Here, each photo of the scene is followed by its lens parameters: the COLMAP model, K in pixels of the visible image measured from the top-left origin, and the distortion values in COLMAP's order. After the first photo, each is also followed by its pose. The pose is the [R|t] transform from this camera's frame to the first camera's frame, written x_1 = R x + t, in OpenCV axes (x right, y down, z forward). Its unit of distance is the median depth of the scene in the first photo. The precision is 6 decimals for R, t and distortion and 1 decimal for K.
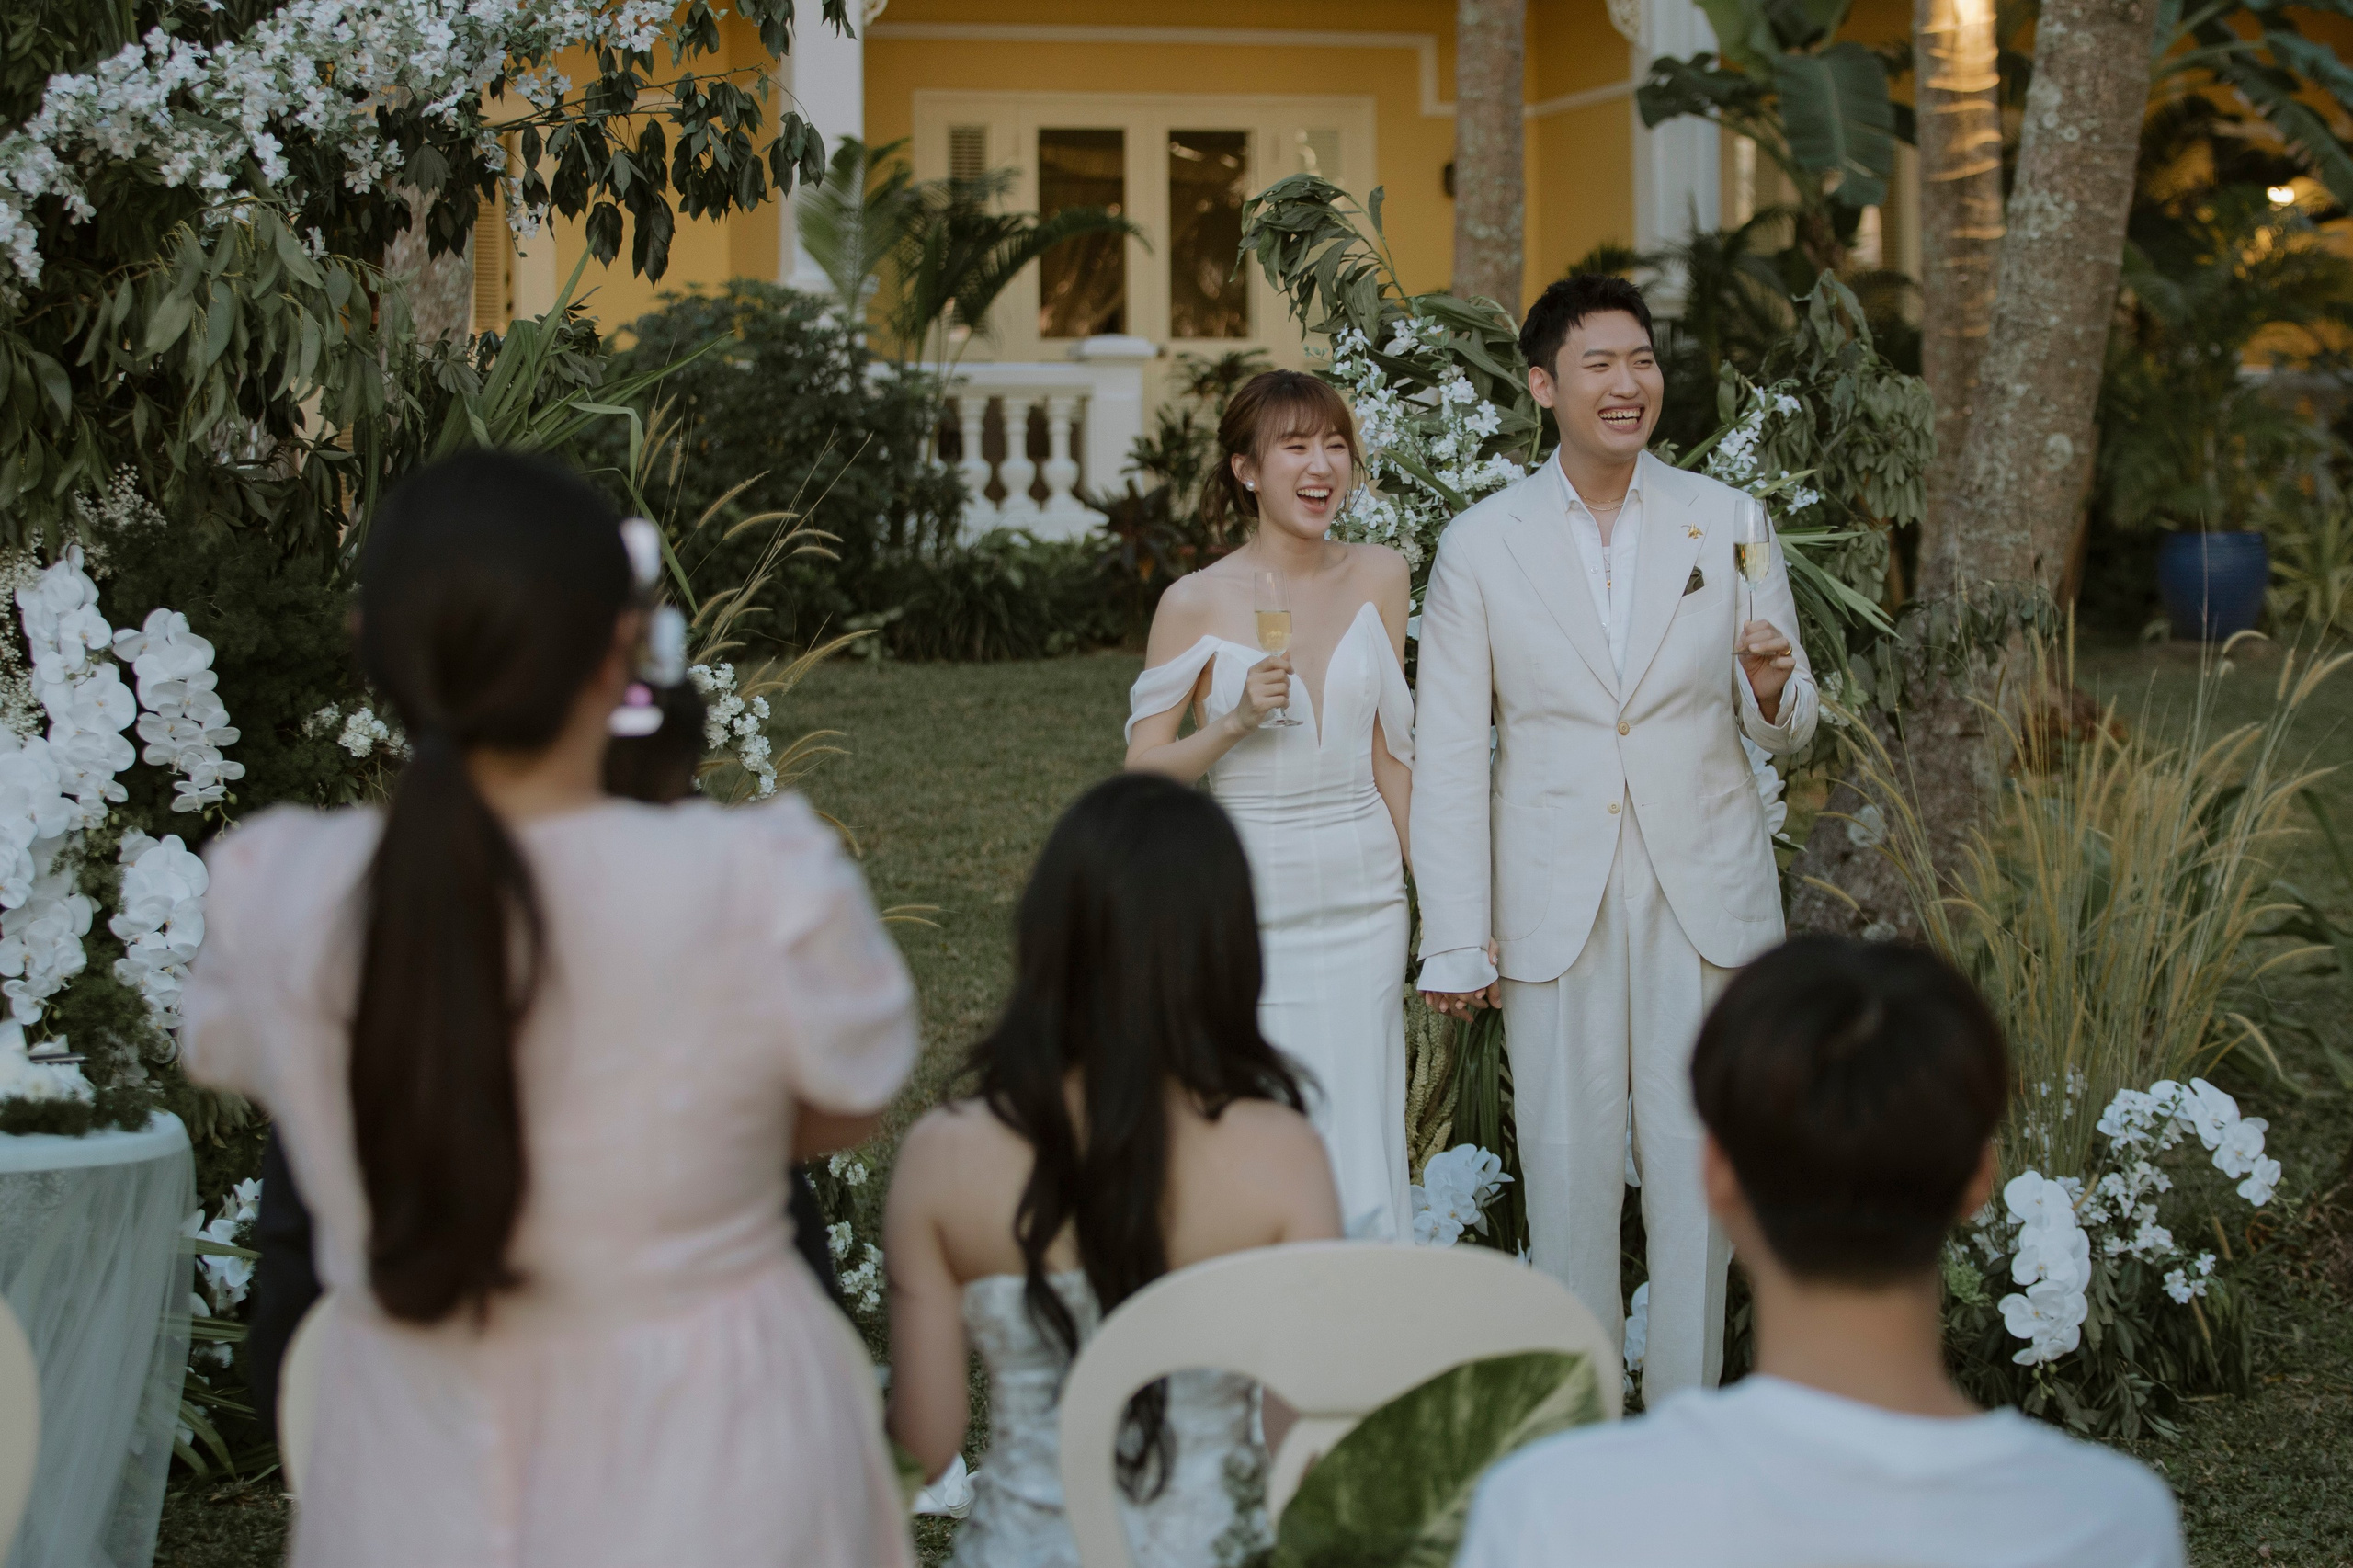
lens RADIAL K [[5511.2, 0, 1153.0], [0, 5511.2, 663.7], [0, 0, 1]] dist [-0.294888, 0.000000]
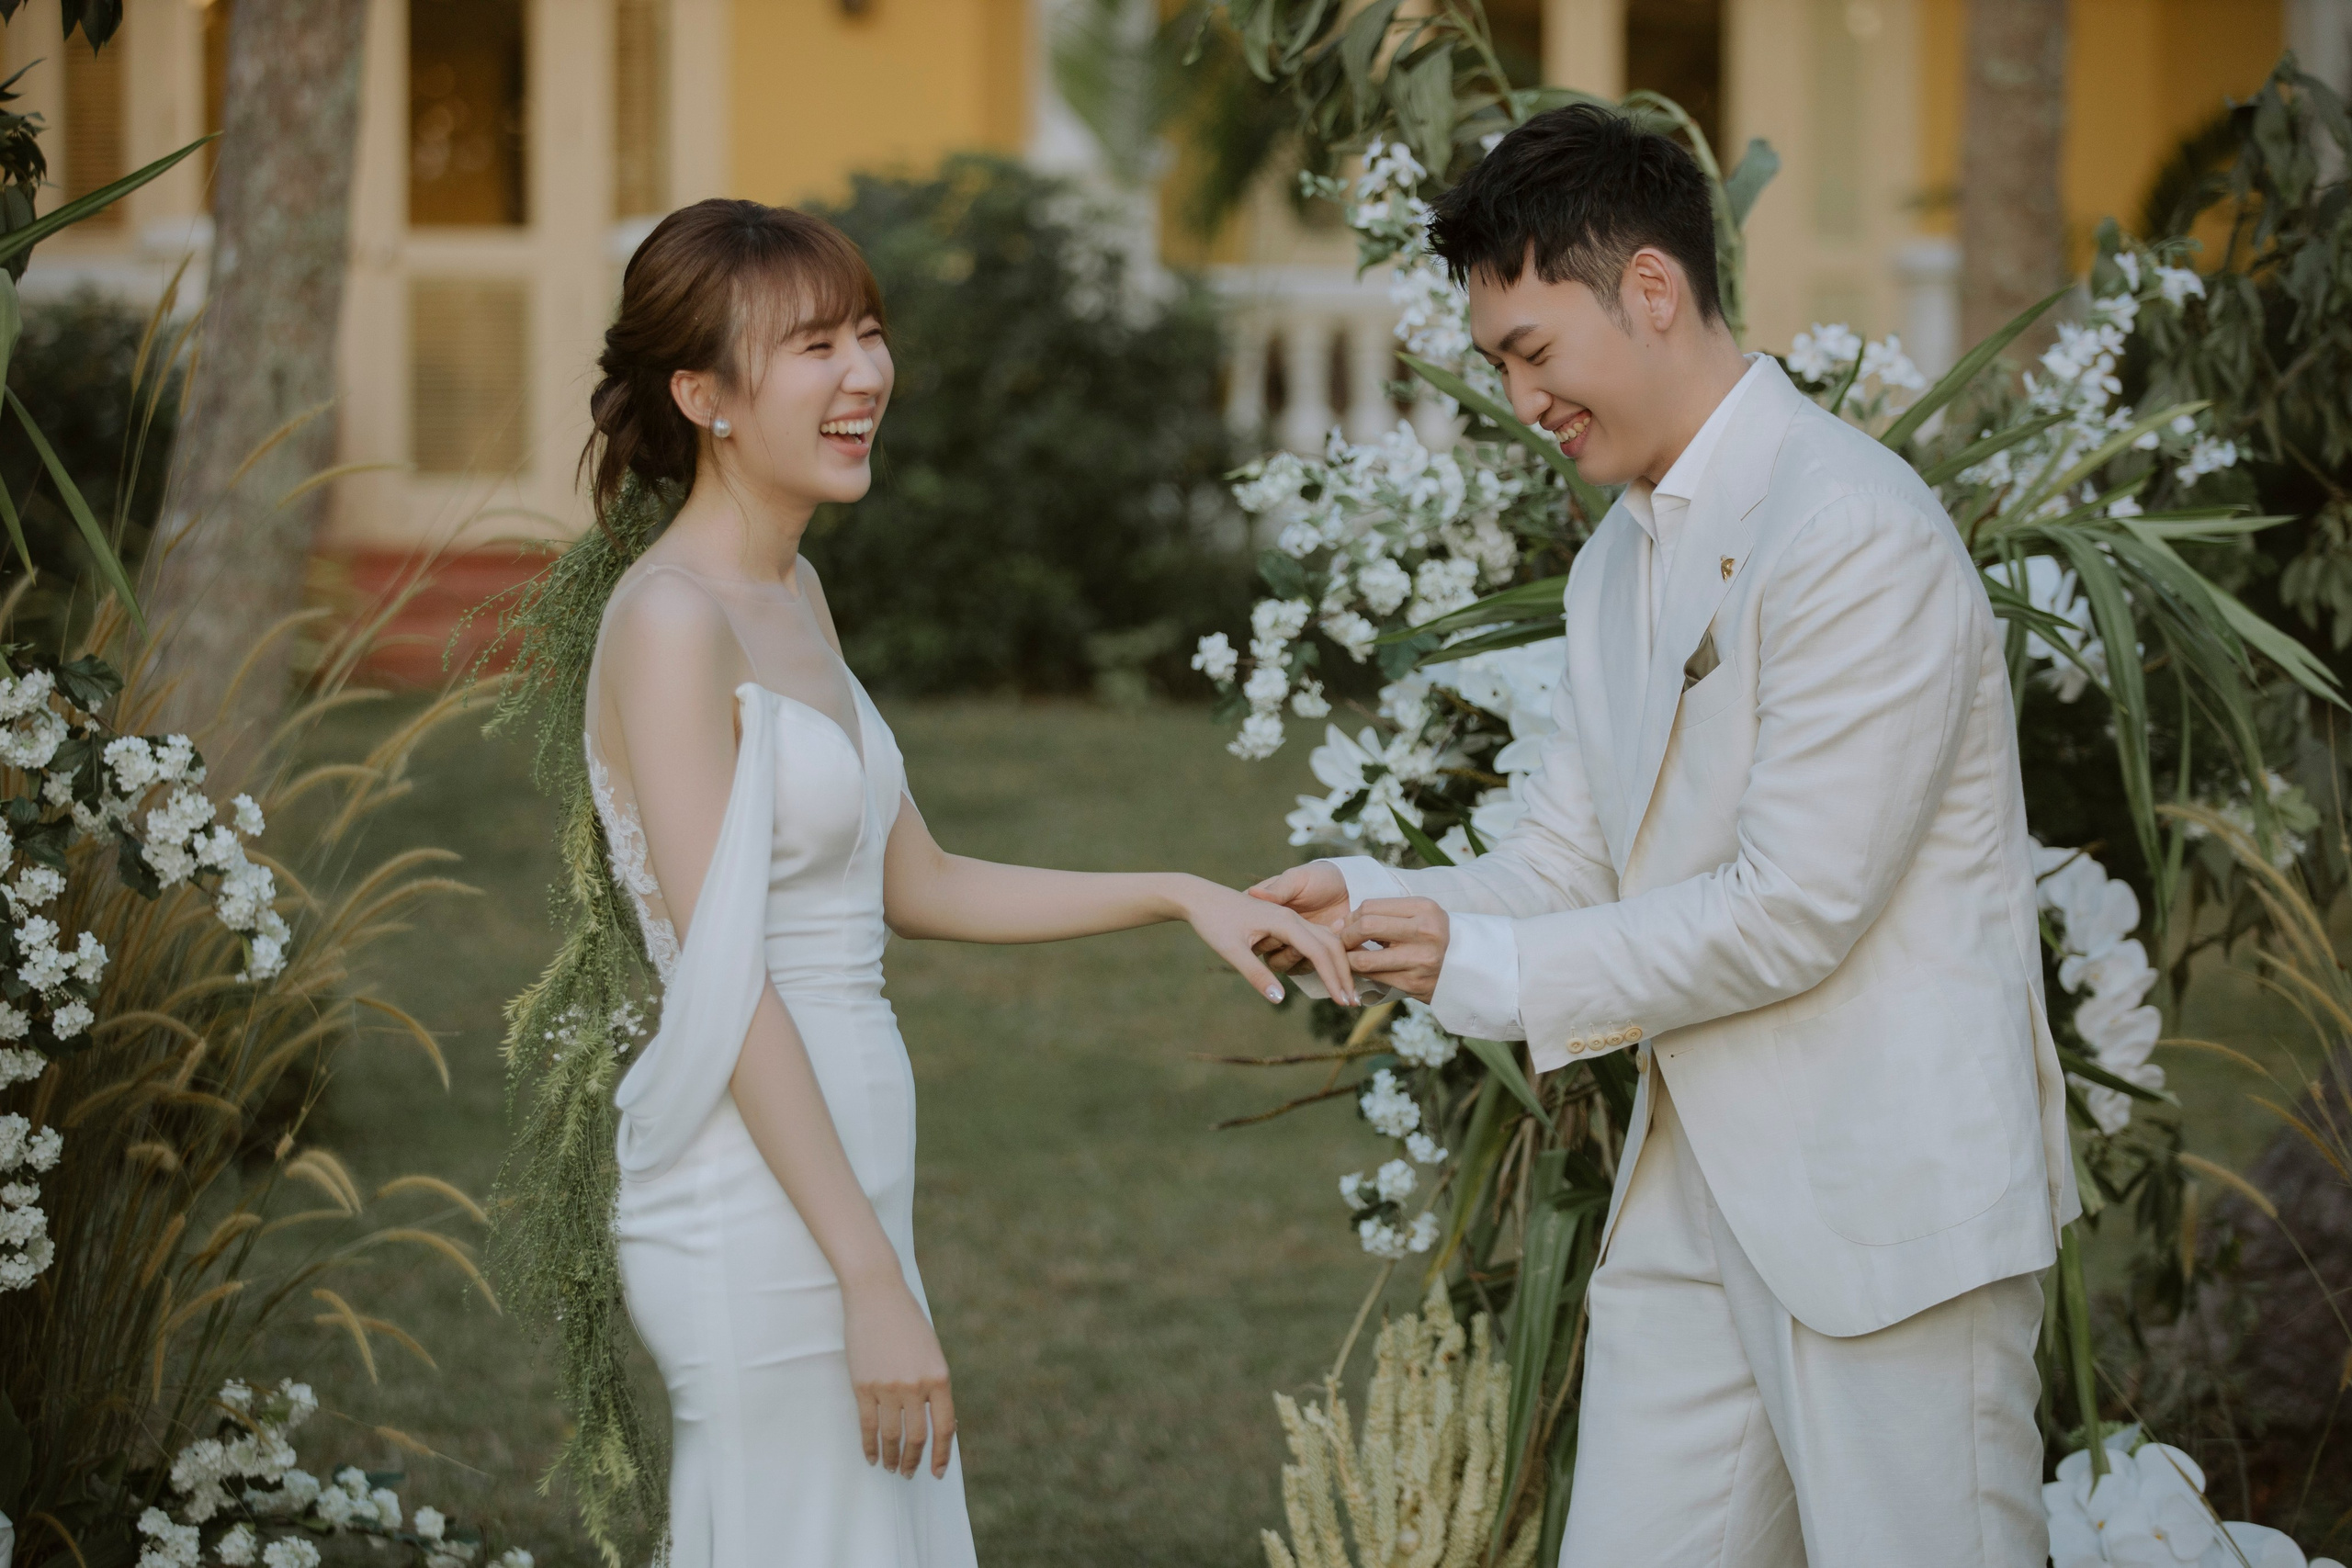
lens RADIAL K [[7215.2, 0, 1169.1], [0, 7215.2, 789.0], [0, 0, 1]] dist [-0.033659, 0.000000]
pose [[0.996382, 0.013151, -0.083968, 0.074438], [-0.012074, 0.999838, 0.013325, -0.004968], [0.084130, -0.012263, 0.996379, 0.262859]]
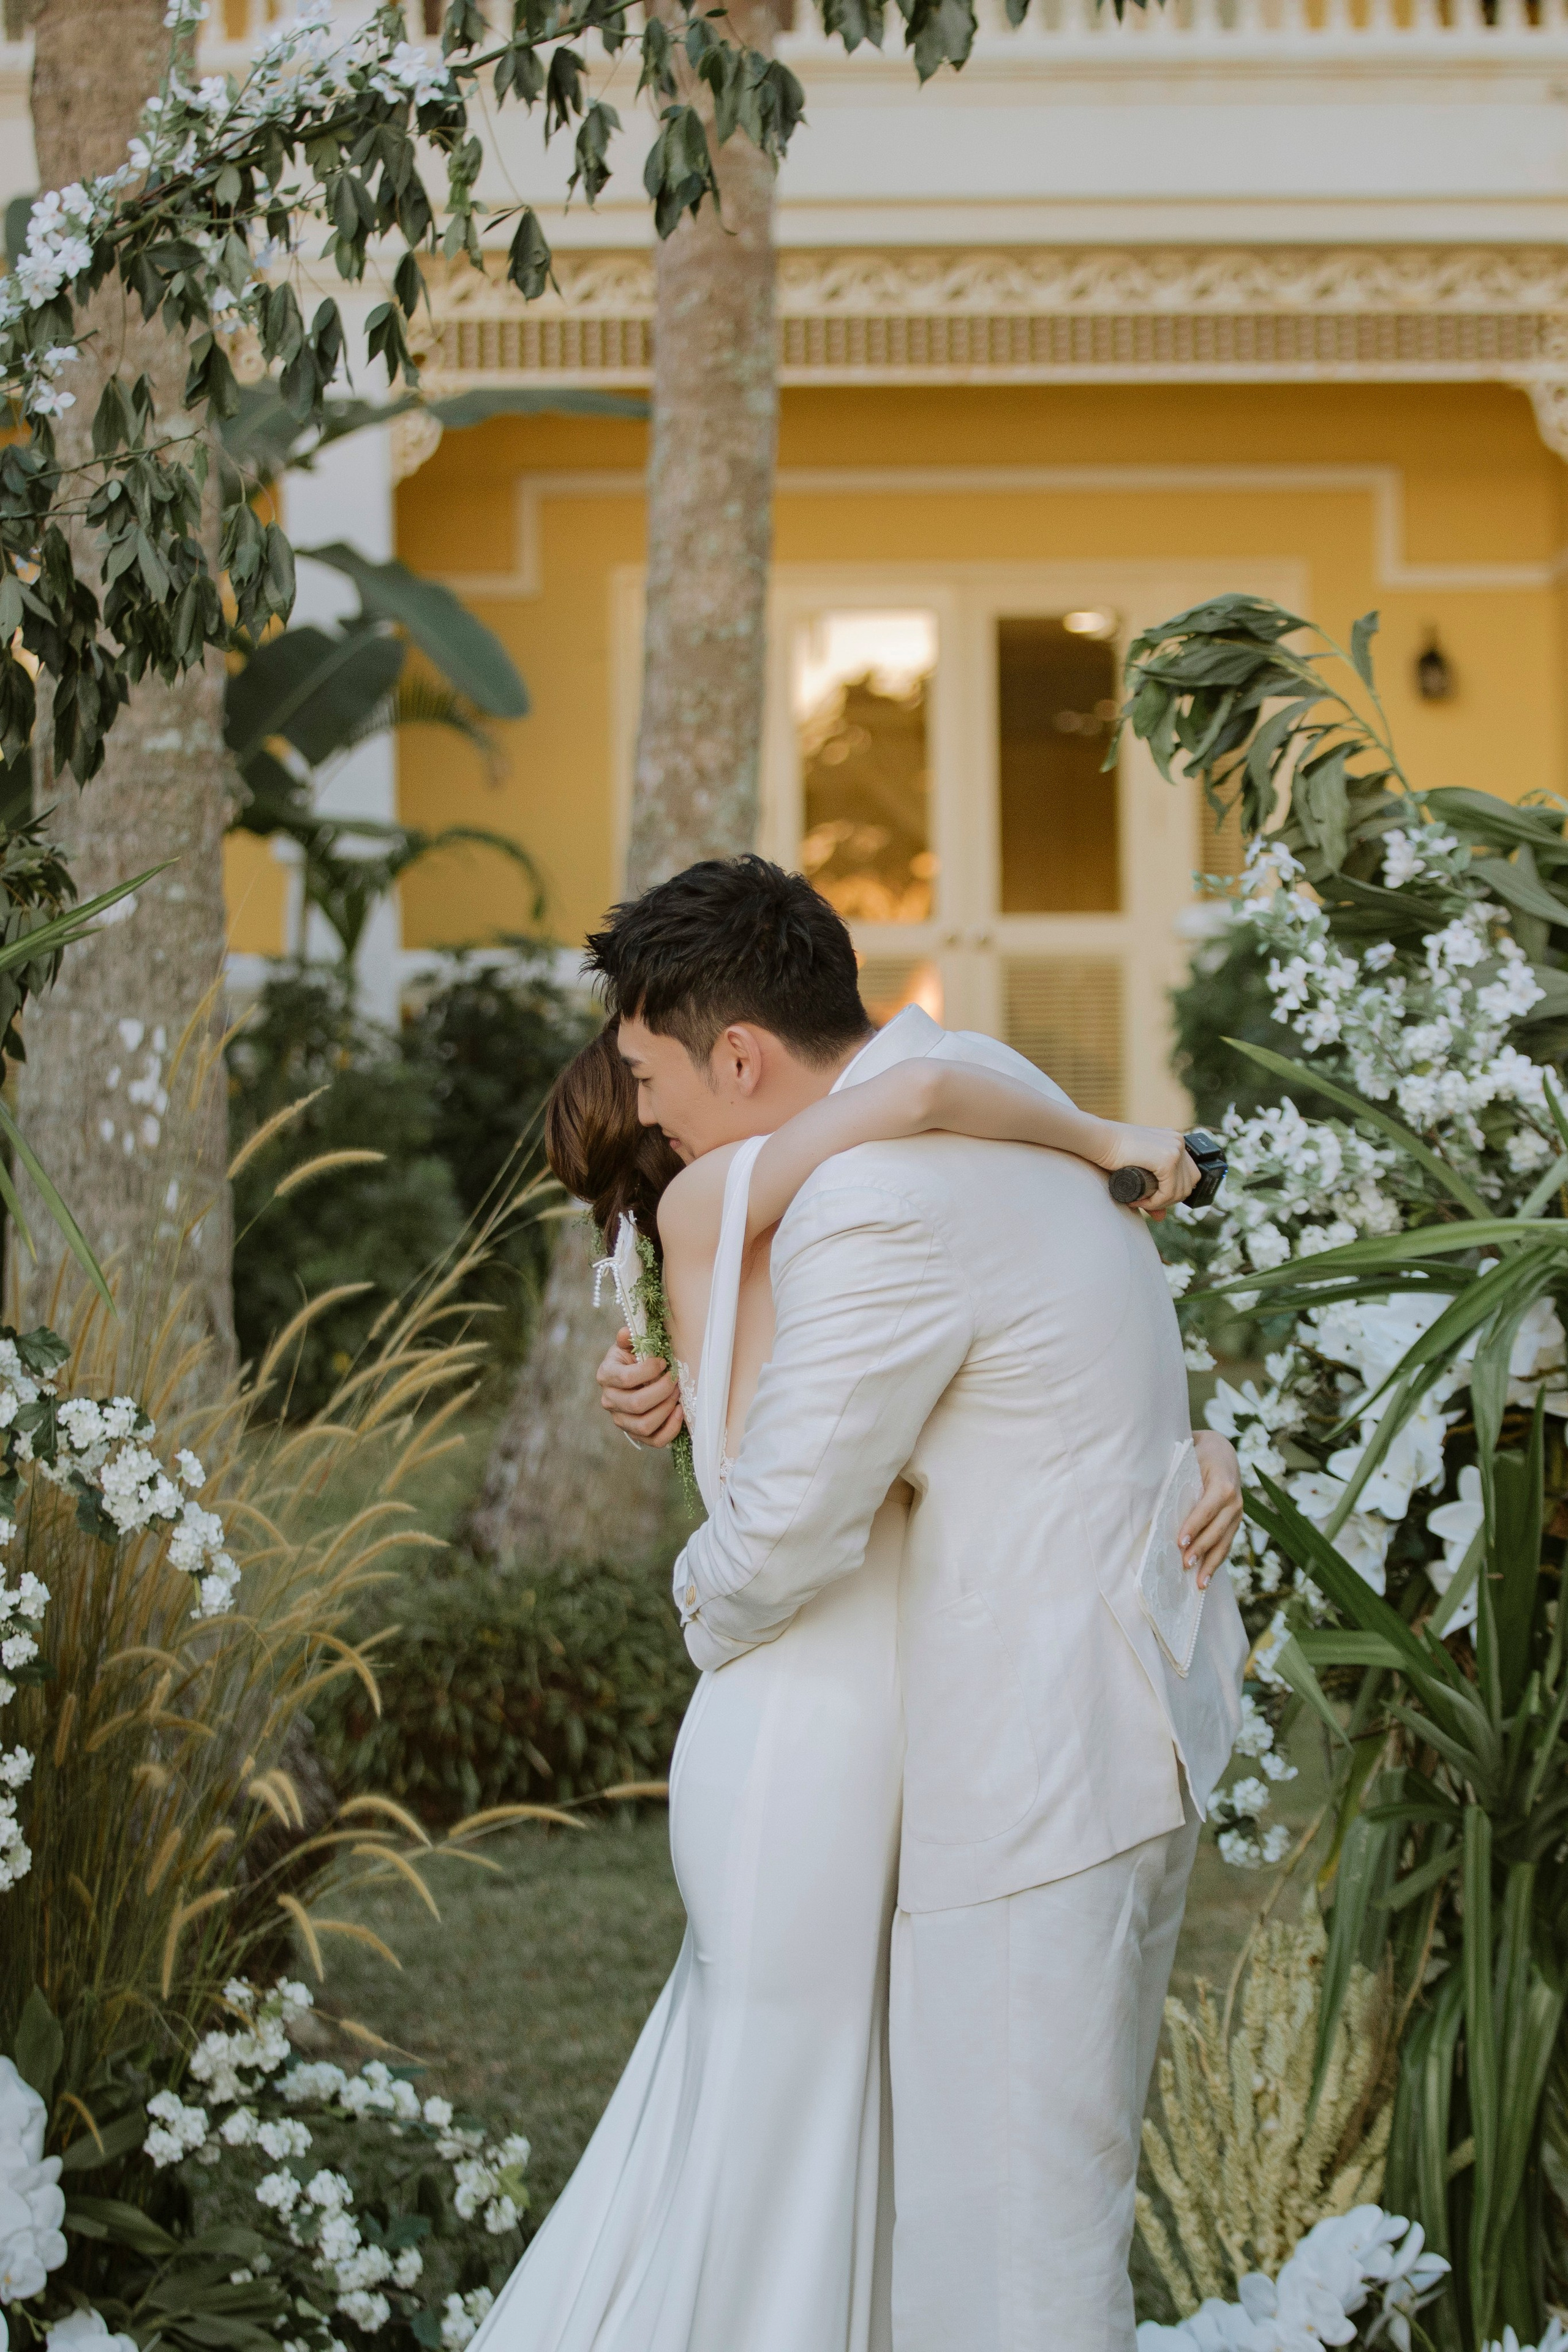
lens RADIAL K [[7277.4, 0, 783.4], [0, 7277.4, 1175.7], [0, 0, 1]] dist [-0.288327, 0.000000]
pose [[0.968033, -0.005317, -0.250766, 0.180068], [-0.000966, 0.999689, -0.024926, -0.004256], [0.250821, 0.024372, 0.967727, 0.209505]]
